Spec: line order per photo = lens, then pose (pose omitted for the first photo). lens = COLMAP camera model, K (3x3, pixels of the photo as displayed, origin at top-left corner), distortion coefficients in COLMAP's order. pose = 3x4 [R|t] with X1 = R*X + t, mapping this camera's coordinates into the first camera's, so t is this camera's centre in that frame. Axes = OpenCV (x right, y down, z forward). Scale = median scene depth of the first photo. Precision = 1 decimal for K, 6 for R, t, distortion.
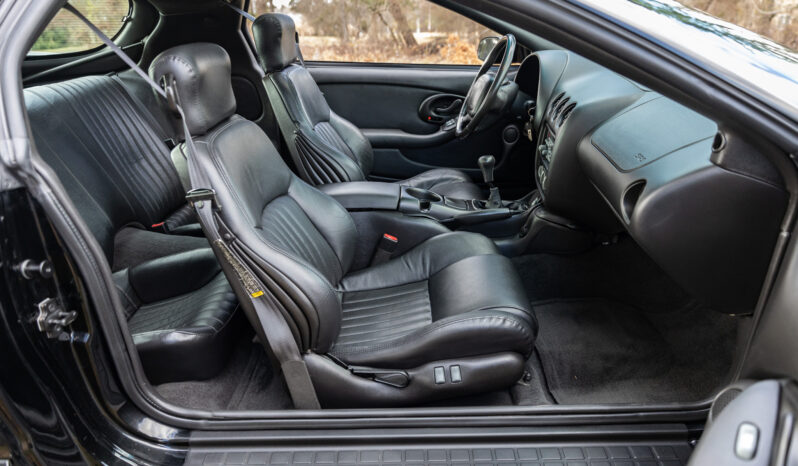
lens RADIAL K [[518.6, 0, 387.7], [0, 518.6, 224.5], [0, 0, 1]] dist [0.005835, 0.000556]
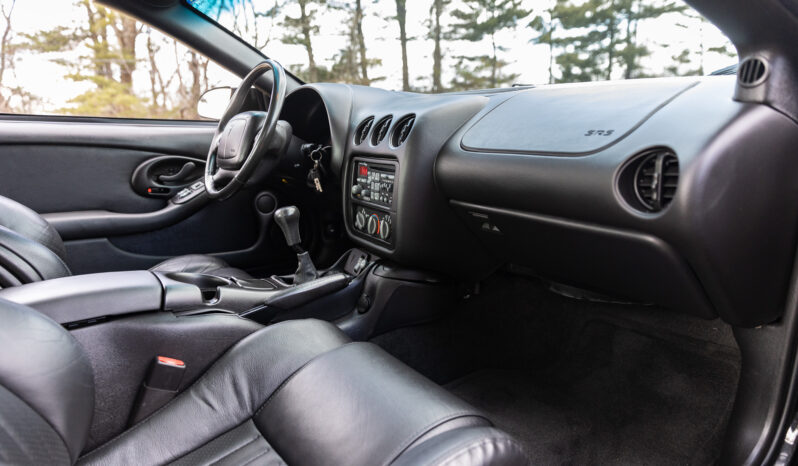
lens RADIAL K [[518.6, 0, 387.7], [0, 518.6, 224.5], [0, 0, 1]] dist [0.005835, 0.000556]
pose [[0.814991, -0.098644, 0.571016, -0.081515], [0.218277, 0.965082, -0.144819, 0.015473], [-0.536792, 0.242666, 0.808064, 0.346382]]
